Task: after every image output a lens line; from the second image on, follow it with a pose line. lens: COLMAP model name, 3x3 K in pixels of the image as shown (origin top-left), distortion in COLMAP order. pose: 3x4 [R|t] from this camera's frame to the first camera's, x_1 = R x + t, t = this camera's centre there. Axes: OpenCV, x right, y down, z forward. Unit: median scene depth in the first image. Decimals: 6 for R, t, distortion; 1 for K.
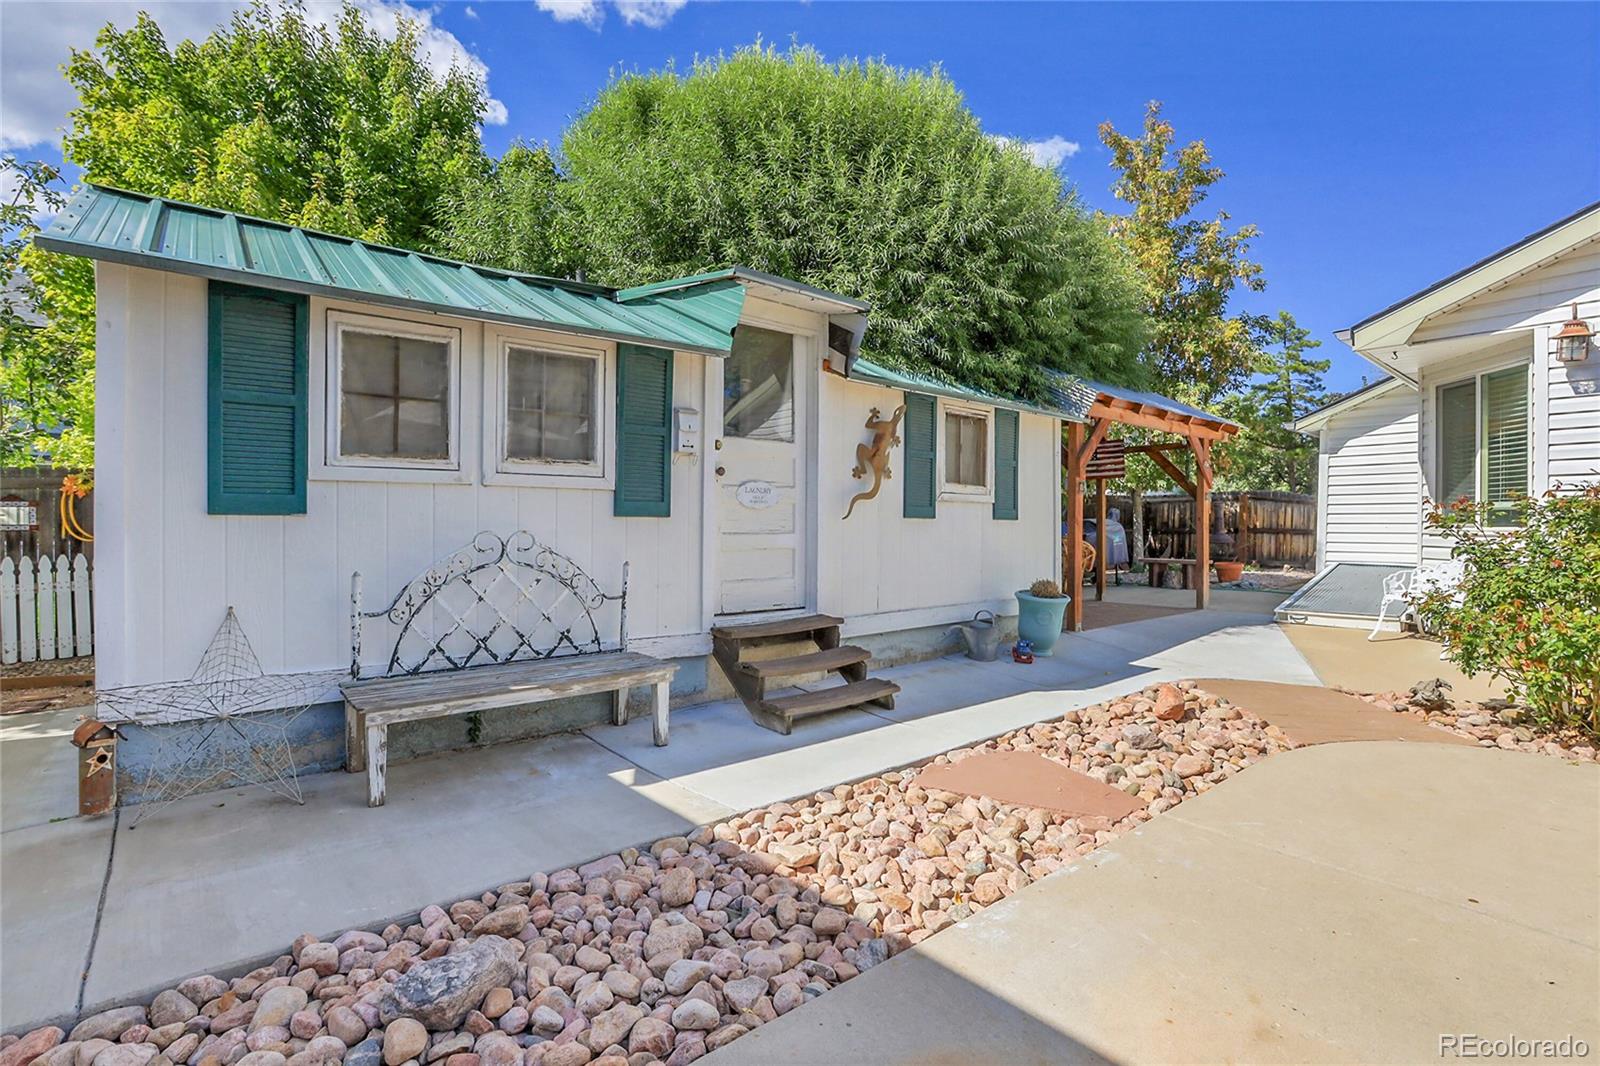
lens RADIAL K [[737.5, 0, 795.9], [0, 737.5, 534.3], [0, 0, 1]] dist [-0.027216, 0.001331]
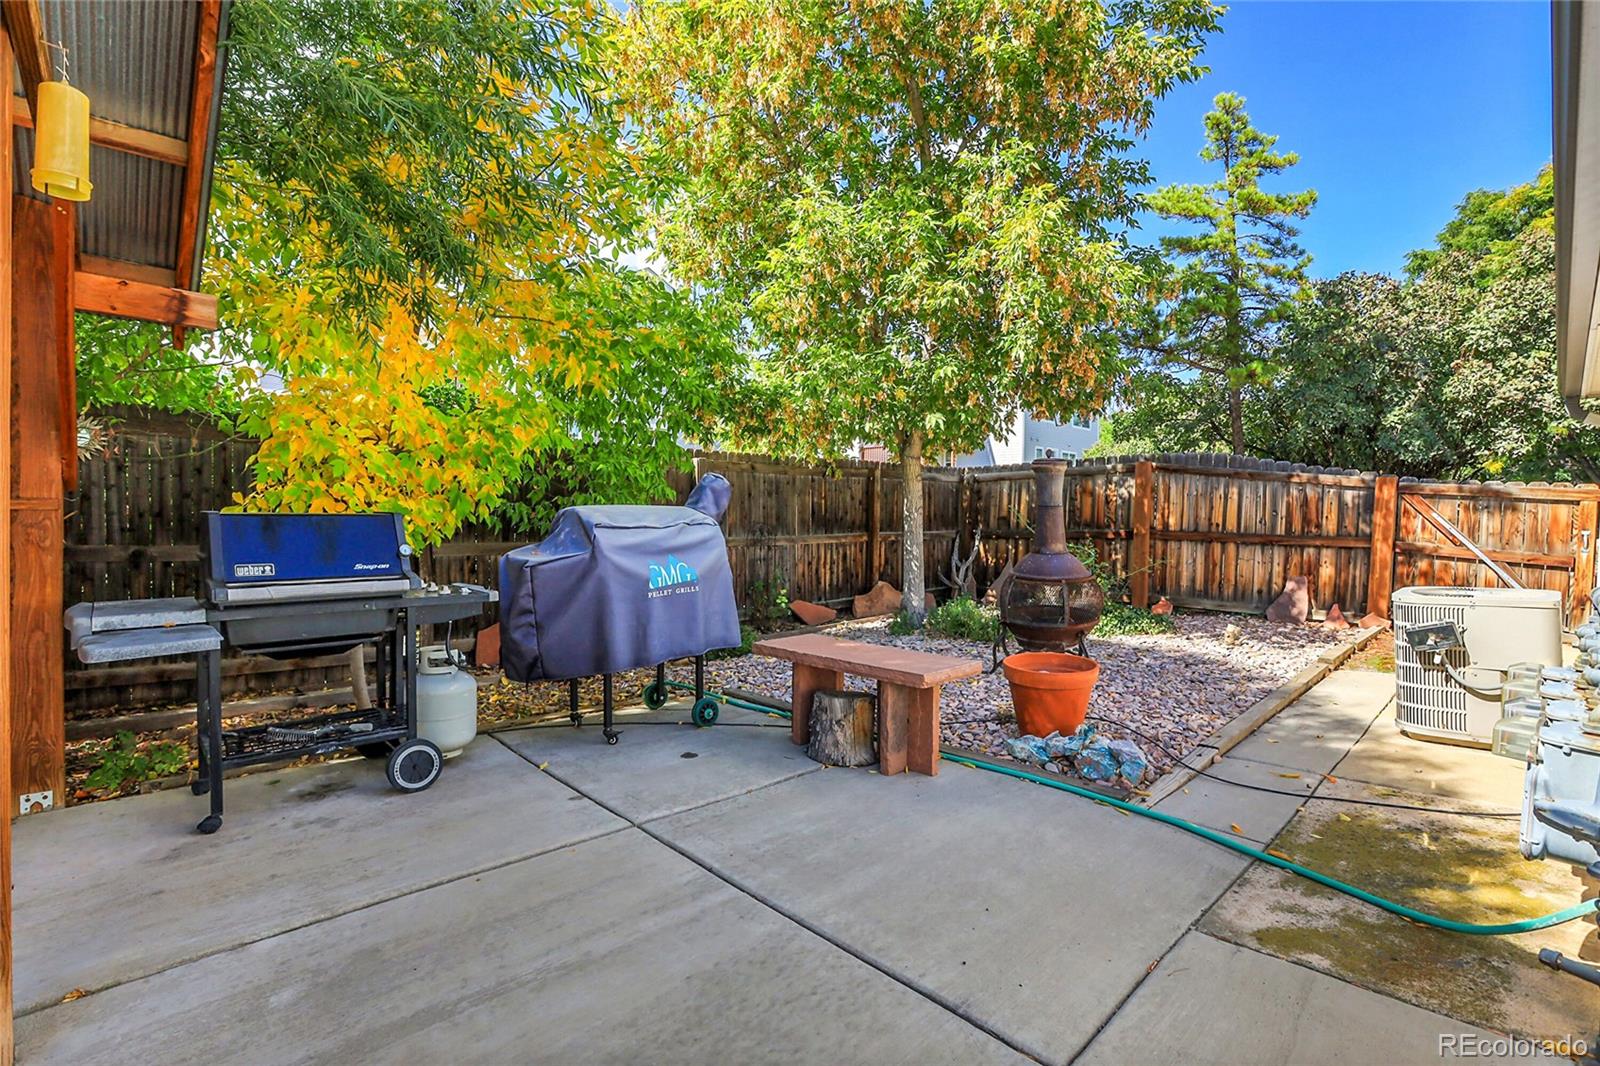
lens RADIAL K [[737.5, 0, 799.5], [0, 737.5, 538.8], [0, 0, 1]] dist [-0.027216, 0.001331]
pose [[0.996841, 0.005076, 0.079256, 0.346019], [-0.006359, 0.999853, 0.015939, -0.008919], [-0.079163, -0.016393, 0.996727, 0.530142]]
